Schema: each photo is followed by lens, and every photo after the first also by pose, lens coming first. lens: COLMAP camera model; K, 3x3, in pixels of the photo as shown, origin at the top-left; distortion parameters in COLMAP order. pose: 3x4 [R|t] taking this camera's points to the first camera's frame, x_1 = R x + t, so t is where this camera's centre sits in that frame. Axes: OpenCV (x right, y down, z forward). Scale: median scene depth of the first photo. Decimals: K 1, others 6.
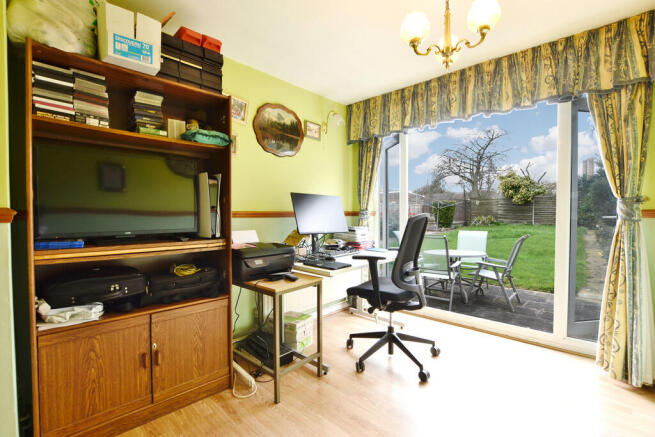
lens RADIAL K [[300.7, 0, 330.1], [0, 300.7, 218.8], [0, 0, 1]] dist [-0.003522, -0.000224]
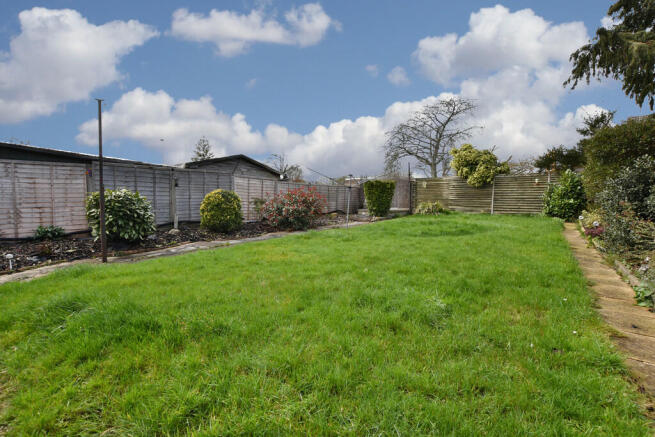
lens RADIAL K [[300.7, 0, 328.6], [0, 300.7, 218.4], [0, 0, 1]] dist [-0.003522, -0.000224]
pose [[0.996633, 0.012333, 0.081059, 0.196723], [-0.015655, 0.999058, 0.040480, 0.005685], [-0.080484, -0.041613, 0.995887, 0.268297]]
